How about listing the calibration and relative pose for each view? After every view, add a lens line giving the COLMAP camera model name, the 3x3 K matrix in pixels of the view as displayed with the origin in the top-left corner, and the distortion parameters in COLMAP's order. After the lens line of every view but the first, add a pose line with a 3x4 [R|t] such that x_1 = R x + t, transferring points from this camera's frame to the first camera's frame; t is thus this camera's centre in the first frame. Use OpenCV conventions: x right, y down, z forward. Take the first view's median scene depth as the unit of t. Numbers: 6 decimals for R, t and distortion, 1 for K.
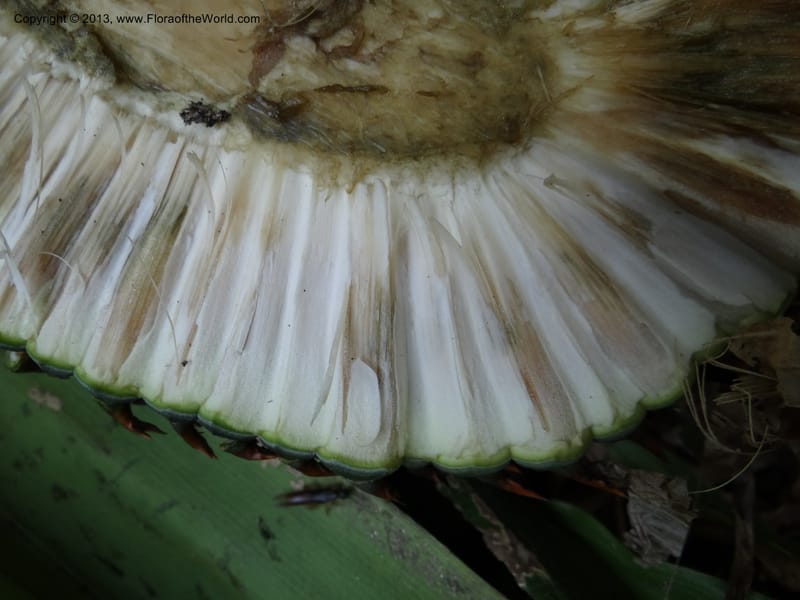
lens RADIAL K [[639.8, 0, 396.0], [0, 639.8, 307.2], [0, 0, 1]] dist [-0.004582, -0.004501]
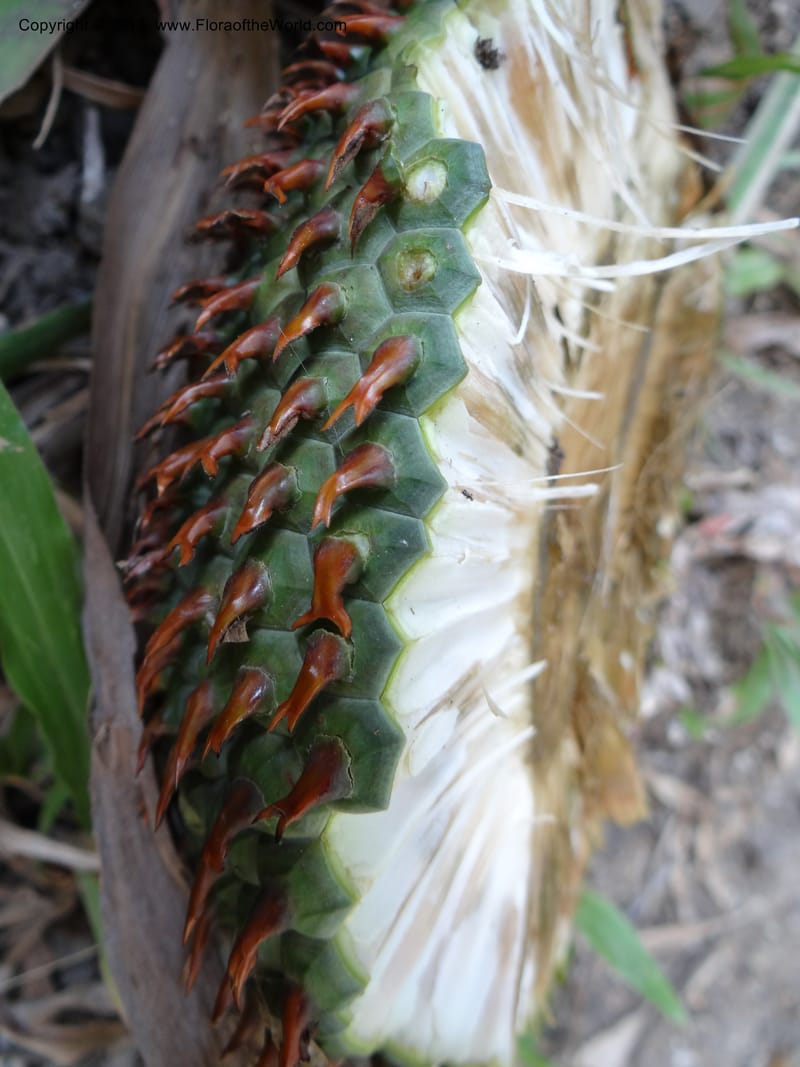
lens RADIAL K [[835.5, 0, 401.1], [0, 835.5, 526.4], [0, 0, 1]] dist [-0.002549, -0.002471]
pose [[-0.100442, 0.954718, 0.280043, -0.543229], [-0.484916, 0.198799, -0.851666, 0.920004], [-0.868774, -0.221340, 0.442991, 0.623319]]
